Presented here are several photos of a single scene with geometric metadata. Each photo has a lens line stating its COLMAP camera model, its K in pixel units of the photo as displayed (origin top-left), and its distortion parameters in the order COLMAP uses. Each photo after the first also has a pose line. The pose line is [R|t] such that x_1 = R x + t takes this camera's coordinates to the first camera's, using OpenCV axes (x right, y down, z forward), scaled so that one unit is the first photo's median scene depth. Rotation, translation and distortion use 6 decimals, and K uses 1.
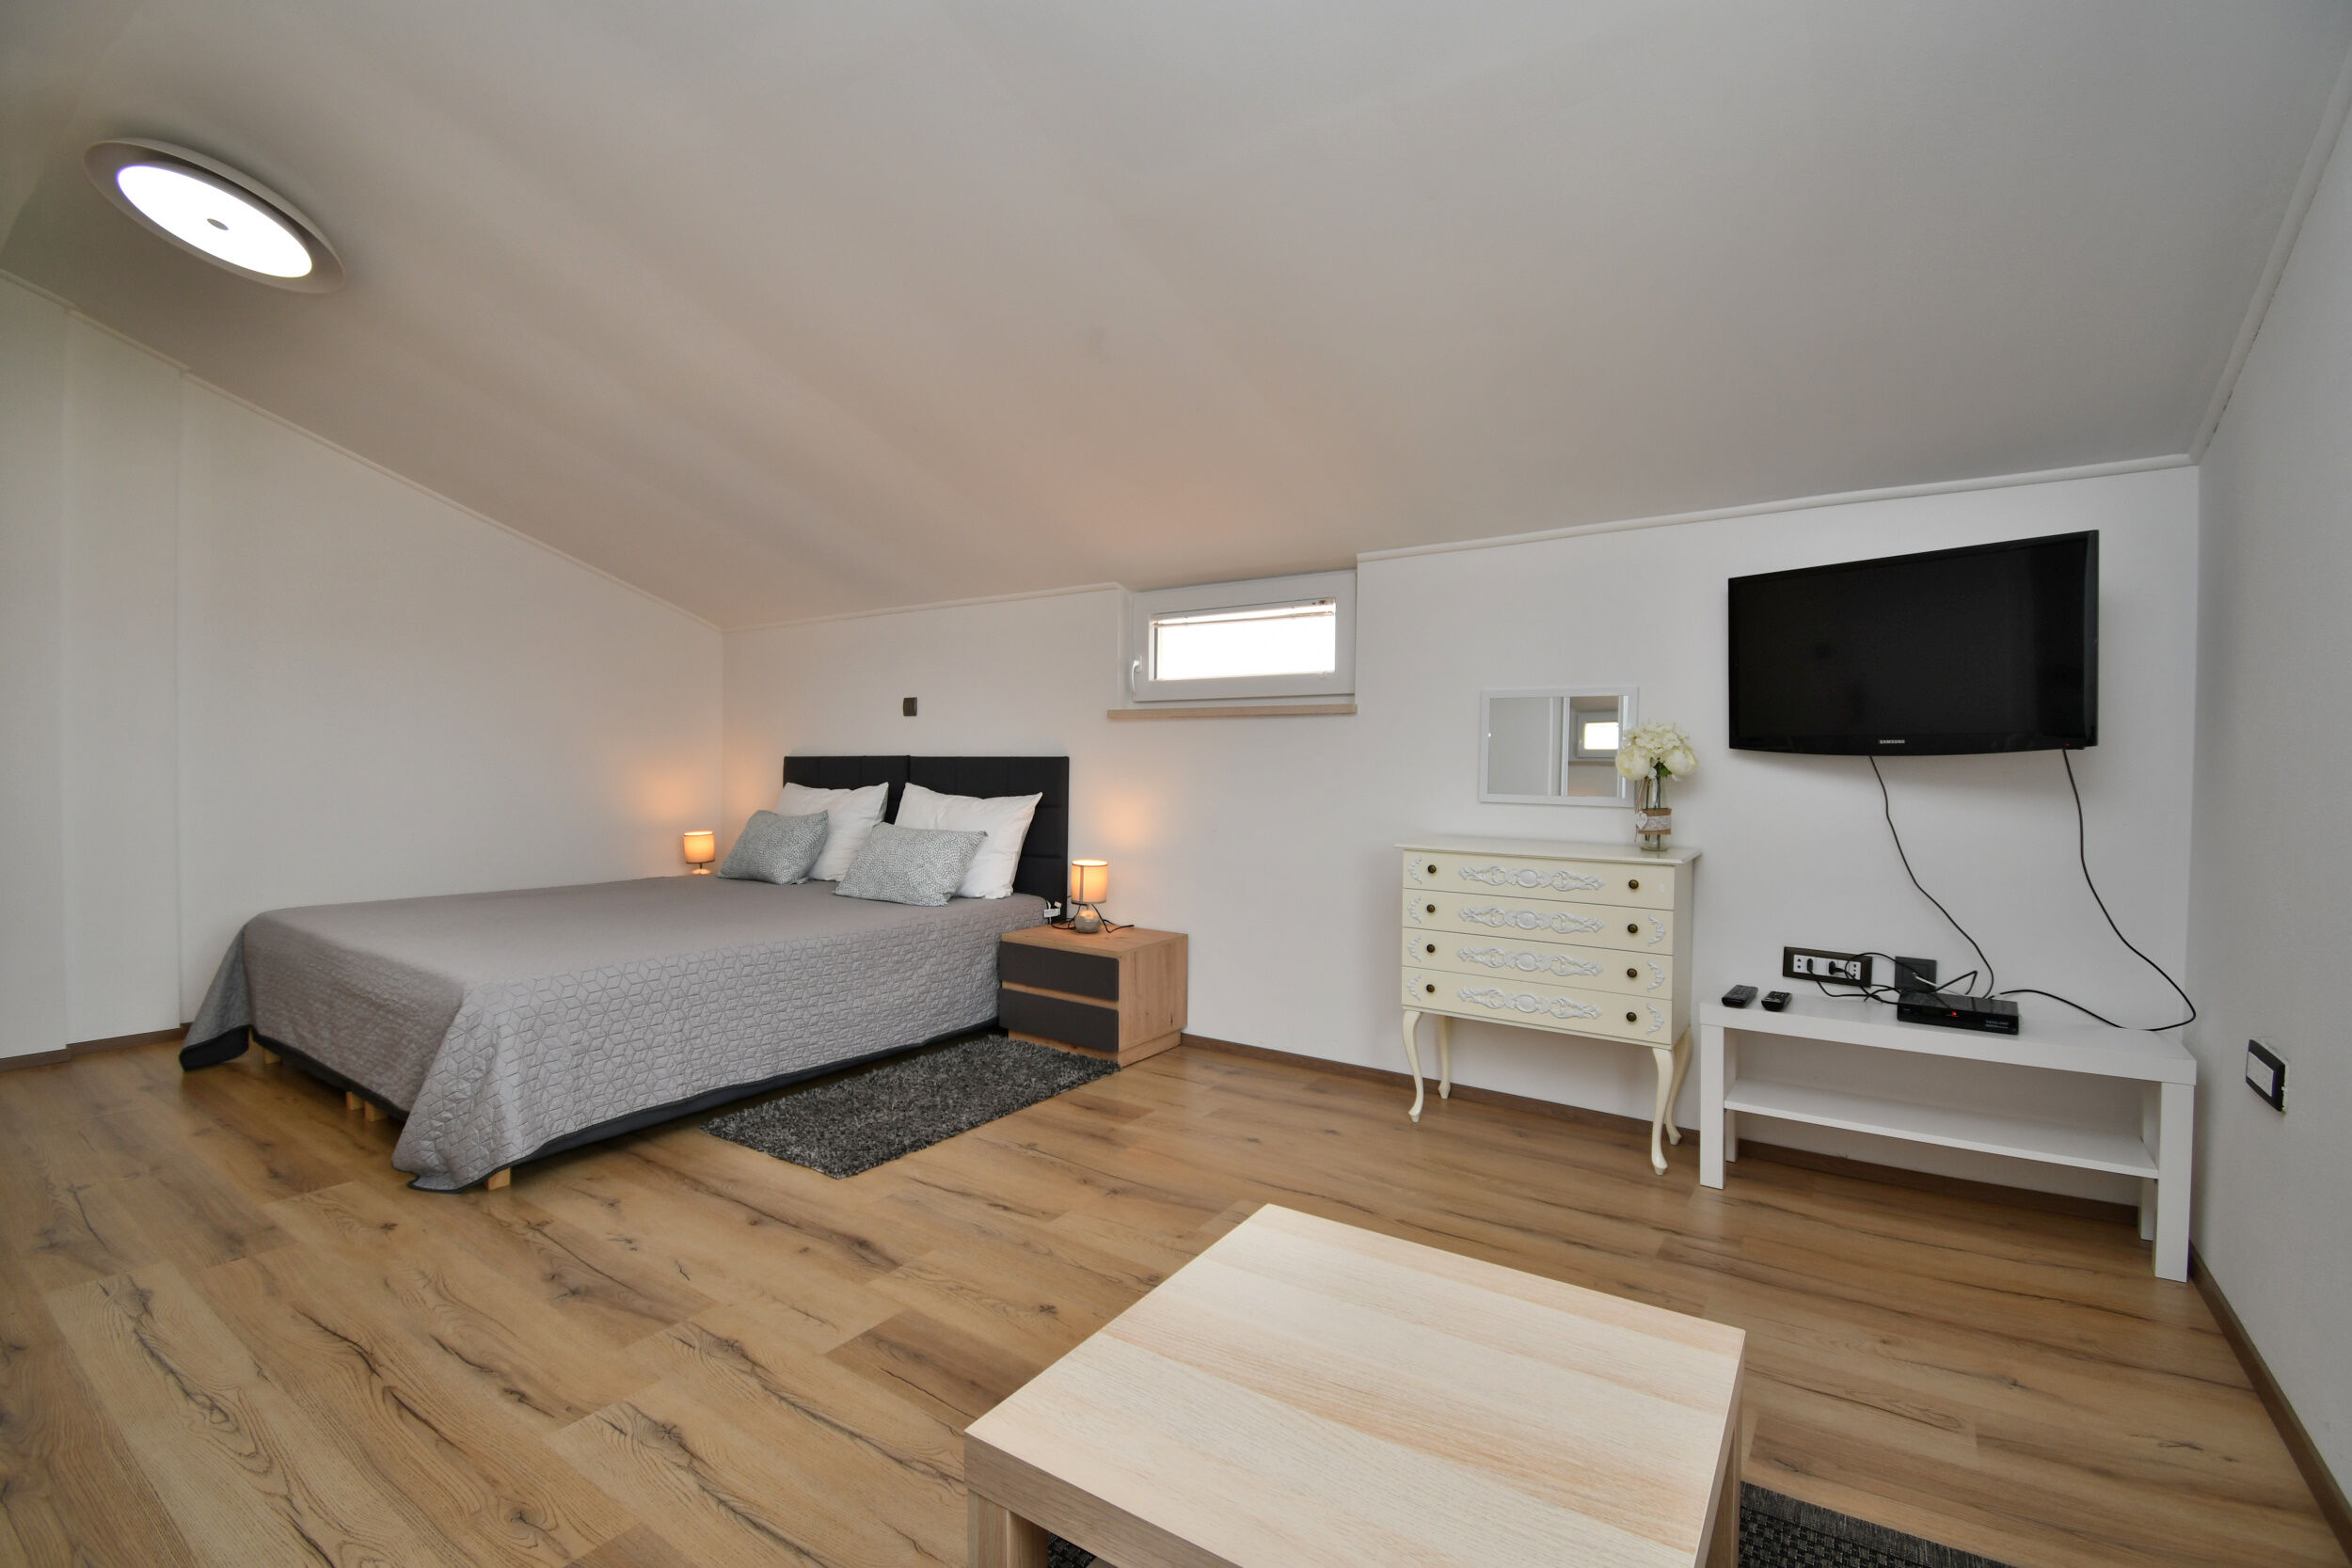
lens RADIAL K [[1032.9, 0, 1180.6], [0, 1032.9, 781.1], [0, 0, 1]] dist [0.014765, -0.020850]
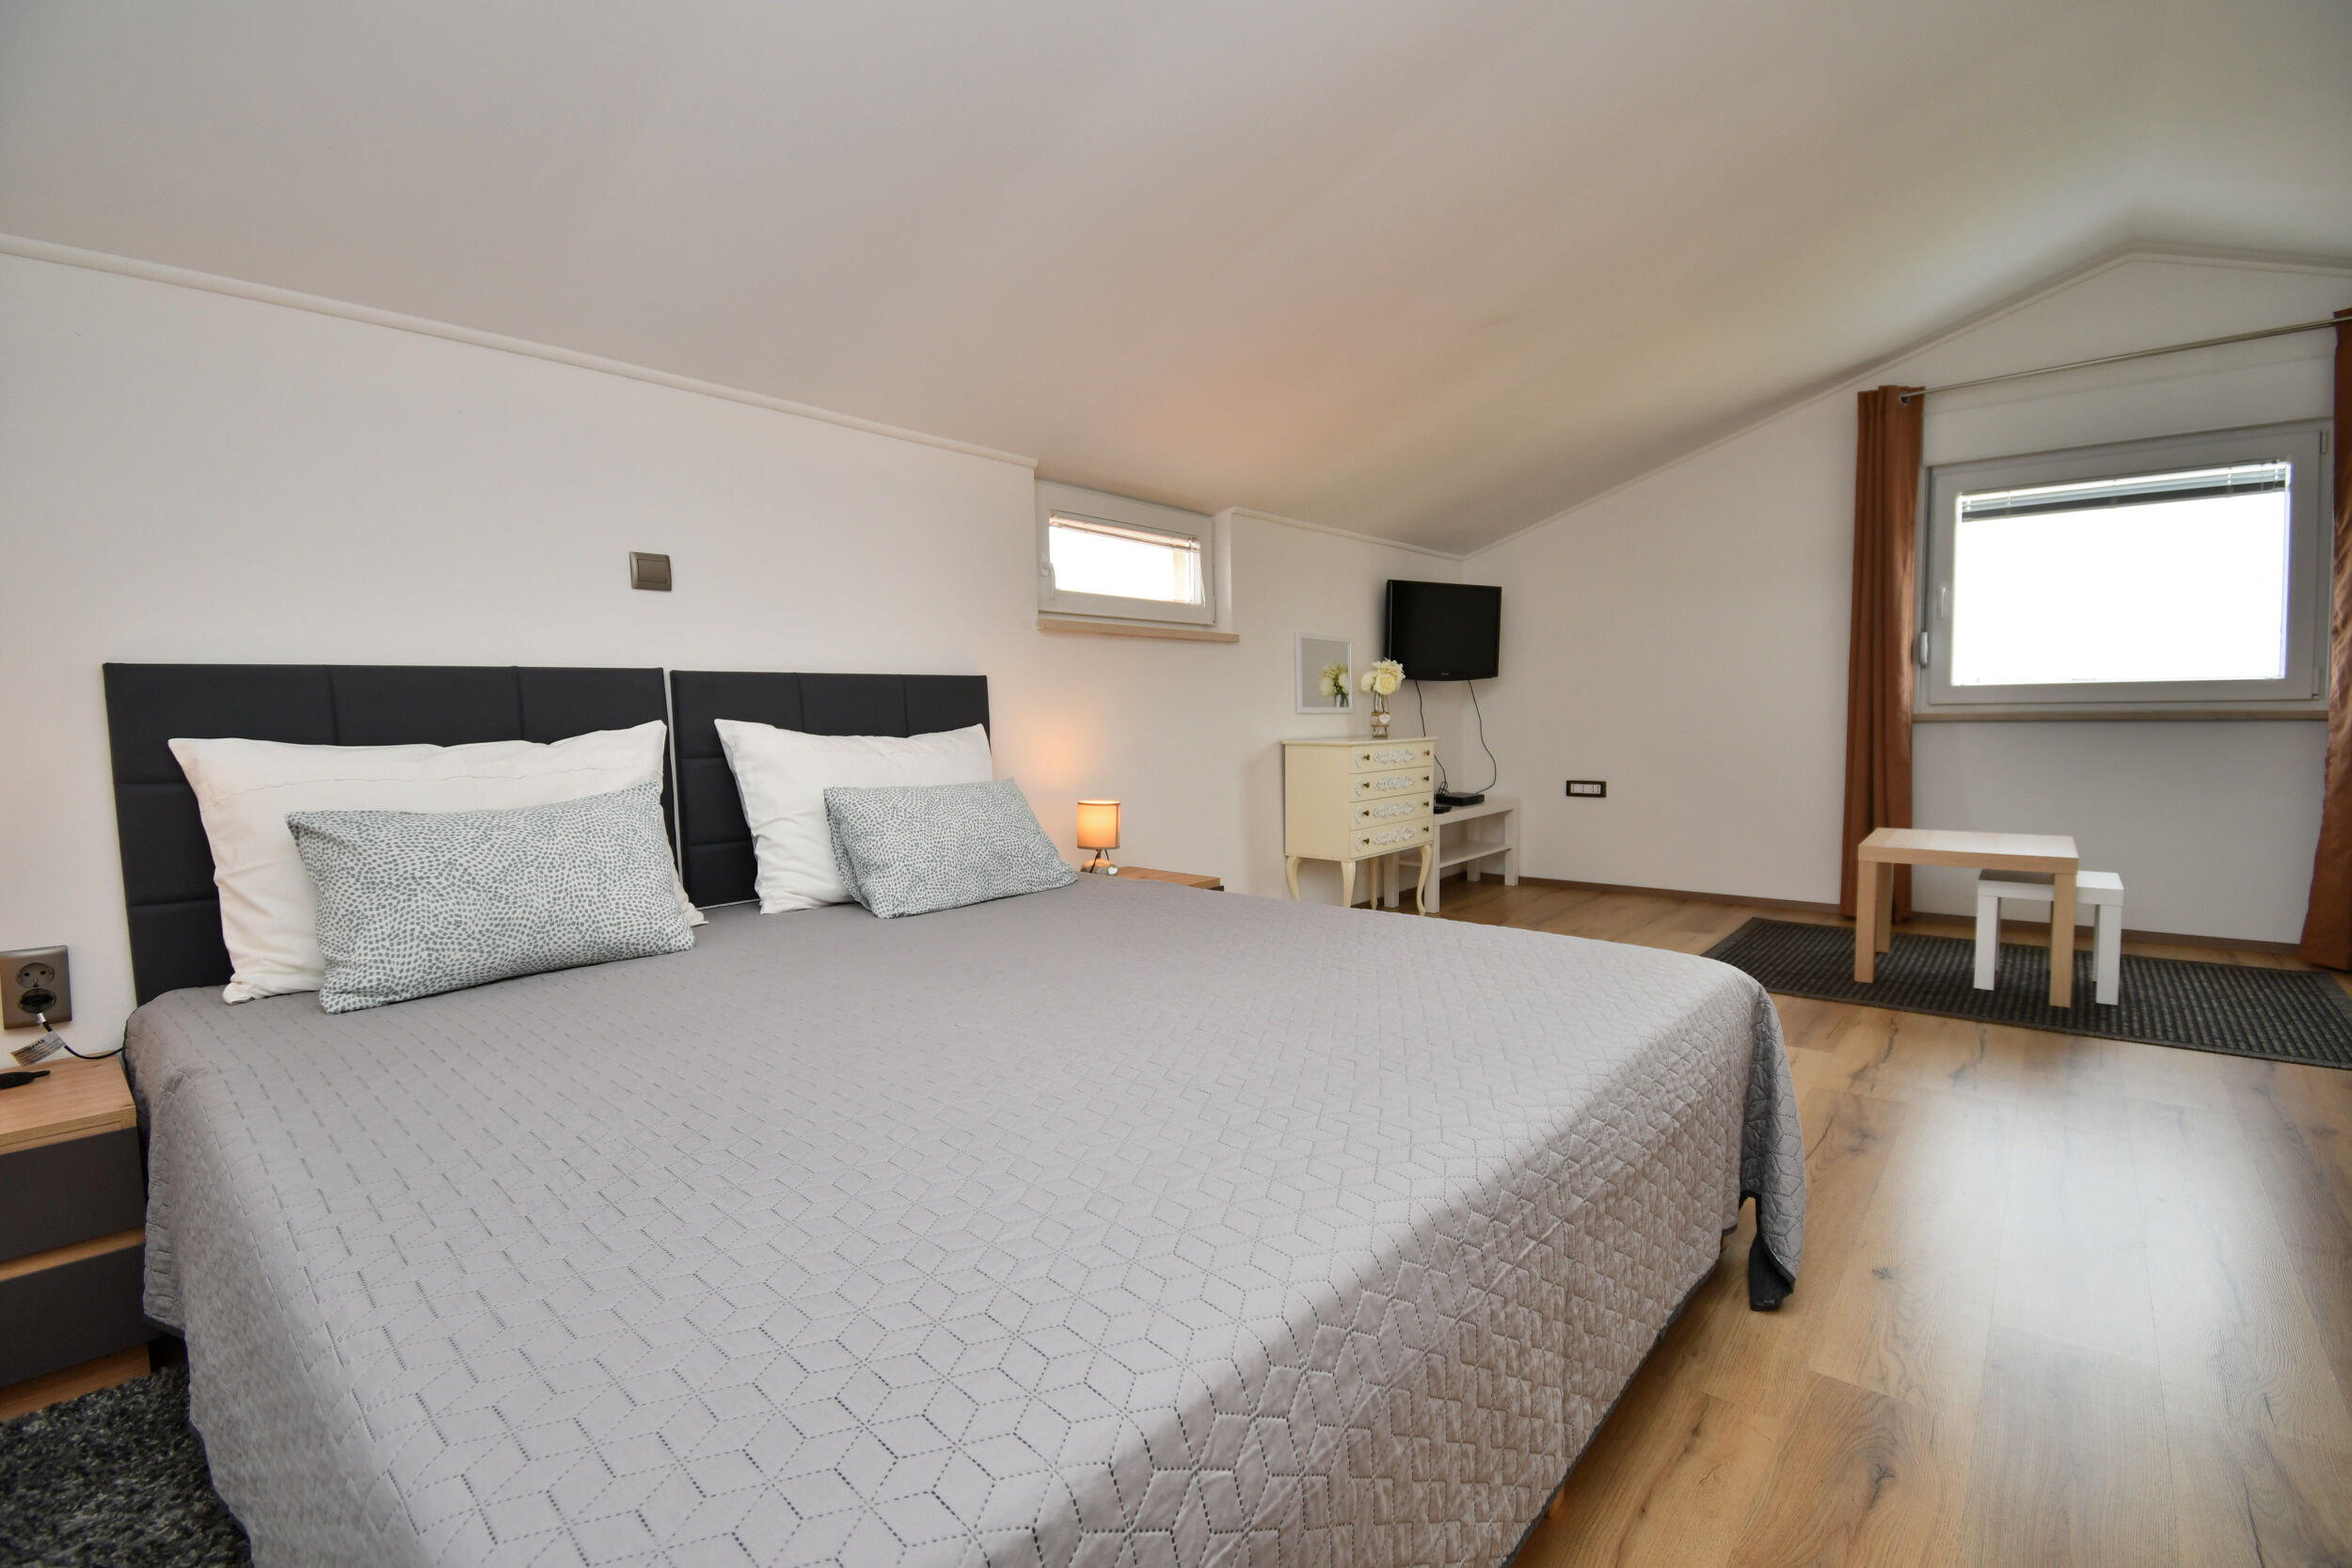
lens RADIAL K [[1032.9, 0, 1186.1], [0, 1032.9, 779.7], [0, 0, 1]] dist [0.014765, -0.020850]
pose [[0.100665, -0.074398, 0.992135, -0.980316], [0.036586, 0.996803, 0.071036, 0.004243], [-0.994248, 0.029147, 0.103065, 0.904593]]
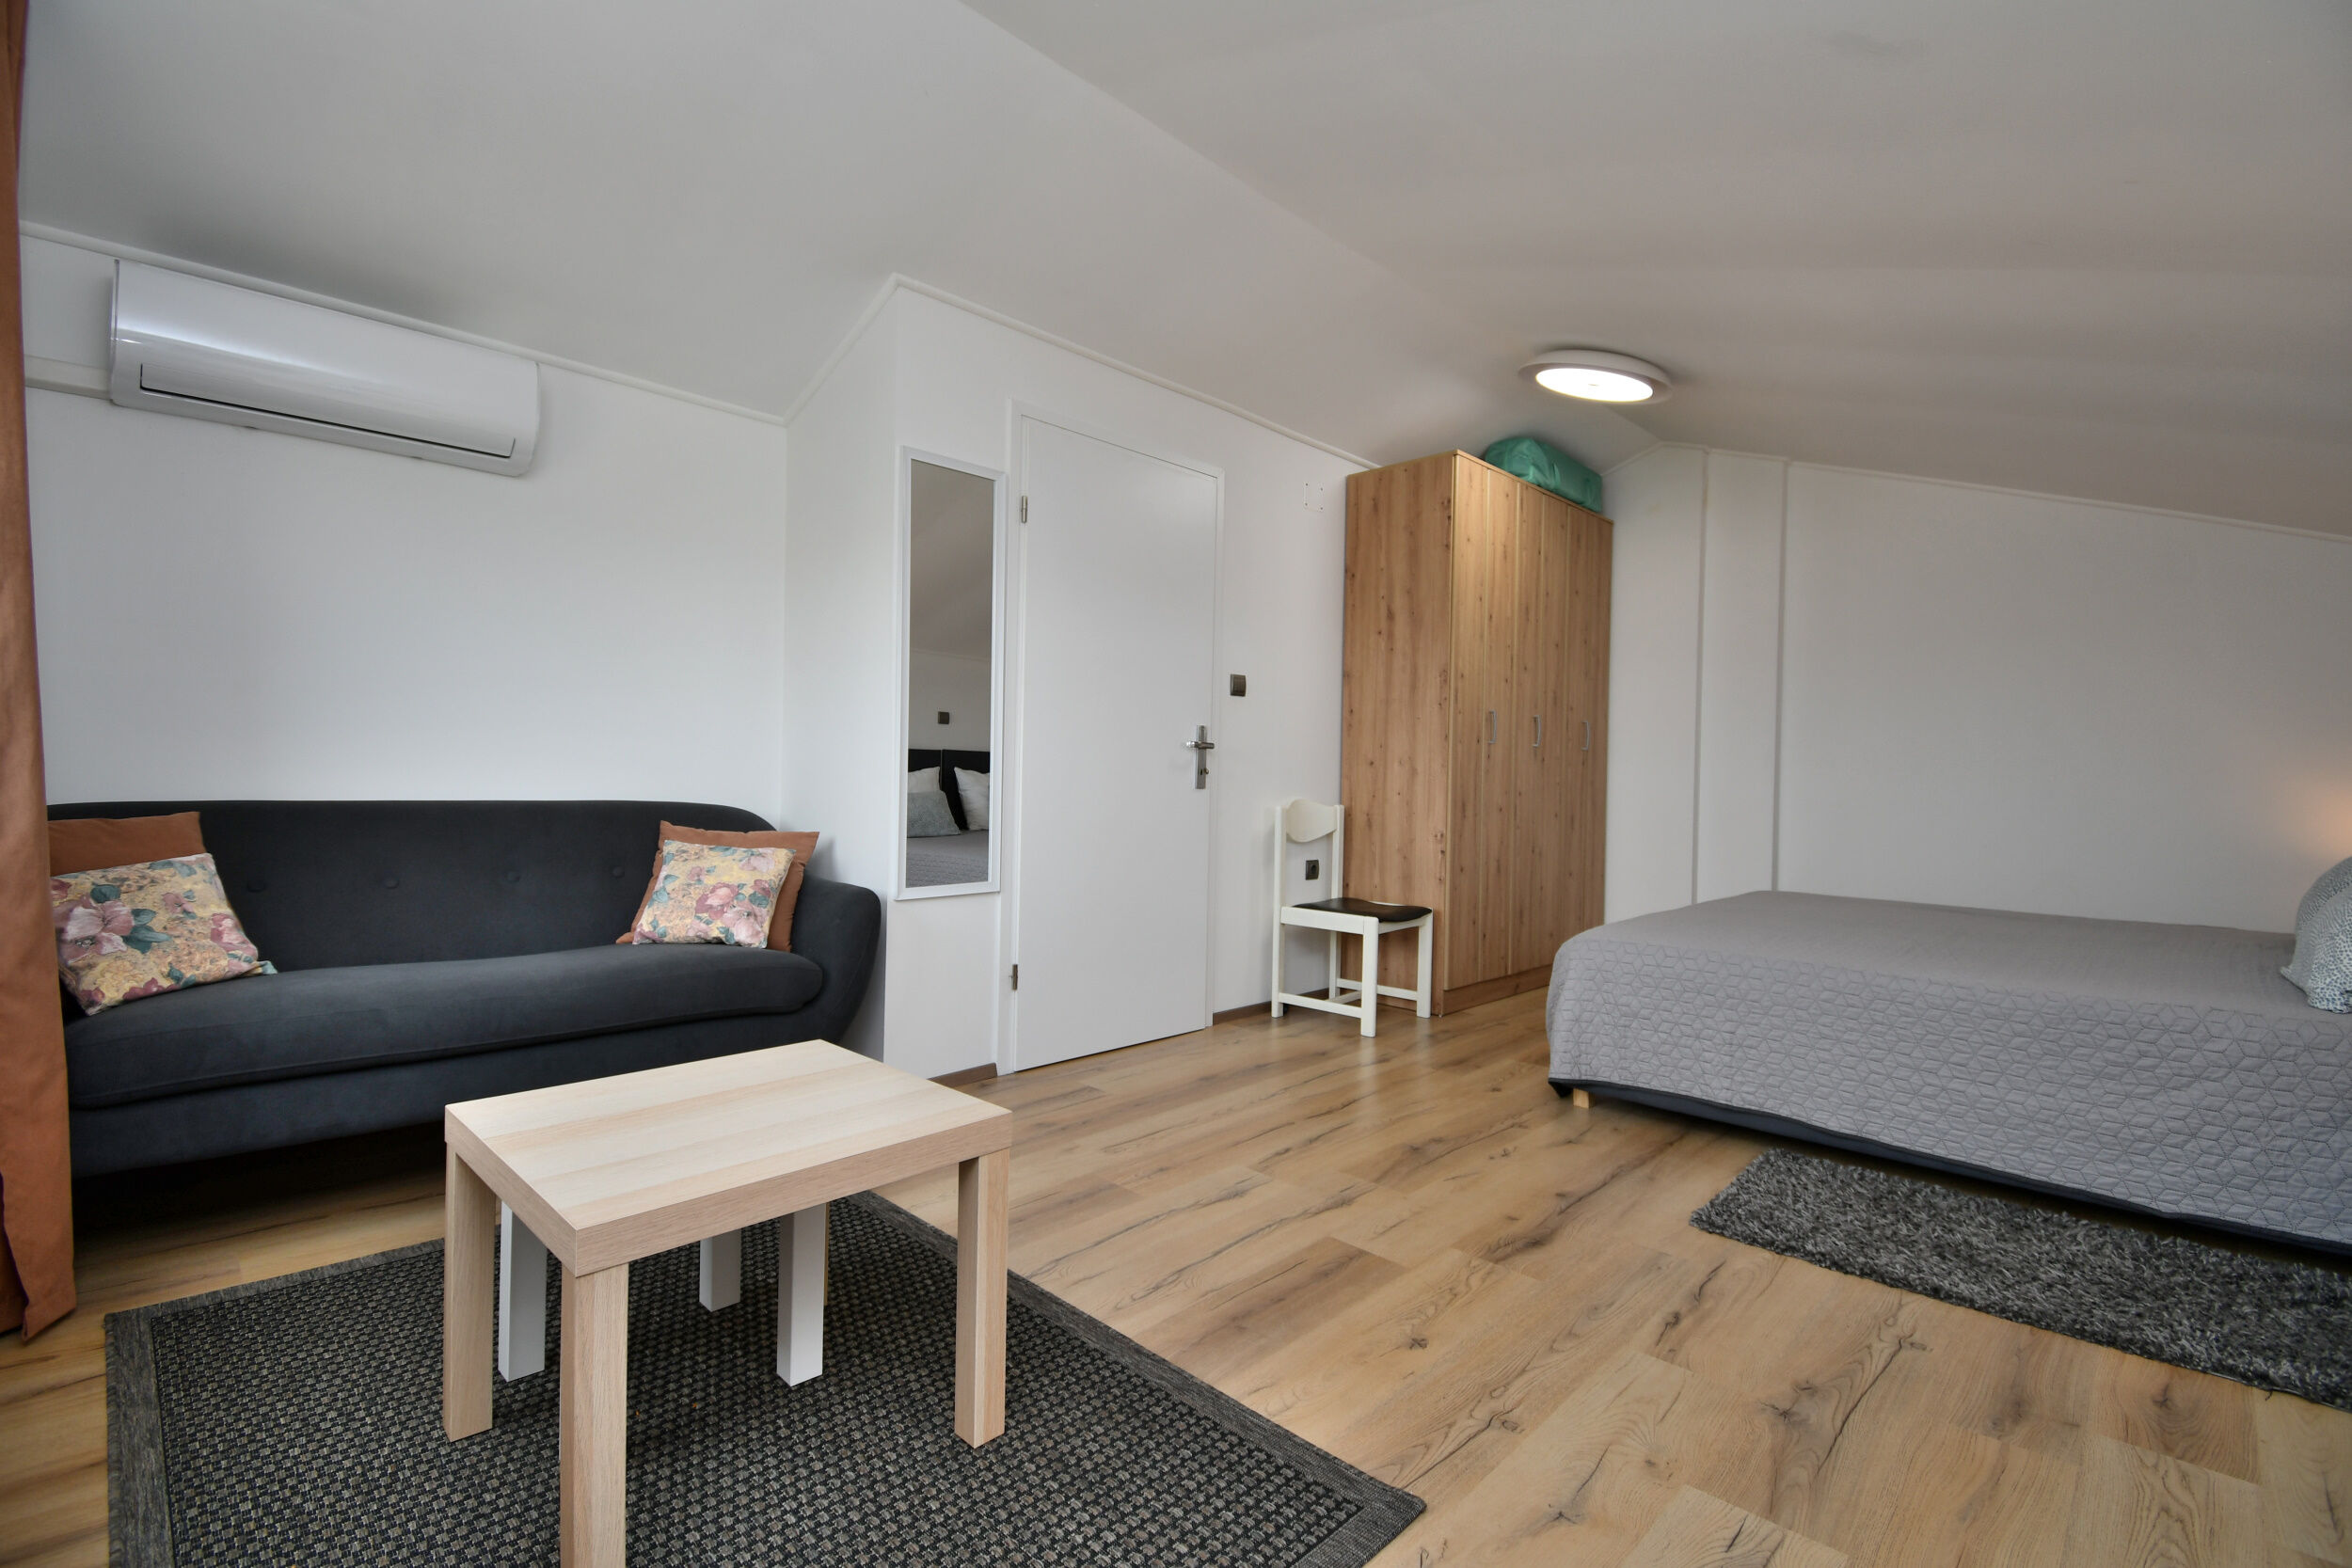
lens RADIAL K [[1032.9, 0, 1188.4], [0, 1032.9, 788.1], [0, 0, 1]] dist [0.014765, -0.020850]
pose [[-0.182581, -0.003612, -0.983184, 0.432607], [-0.032199, 0.999479, 0.002308, 0.022713], [0.982663, 0.032079, -0.182602, 0.530761]]
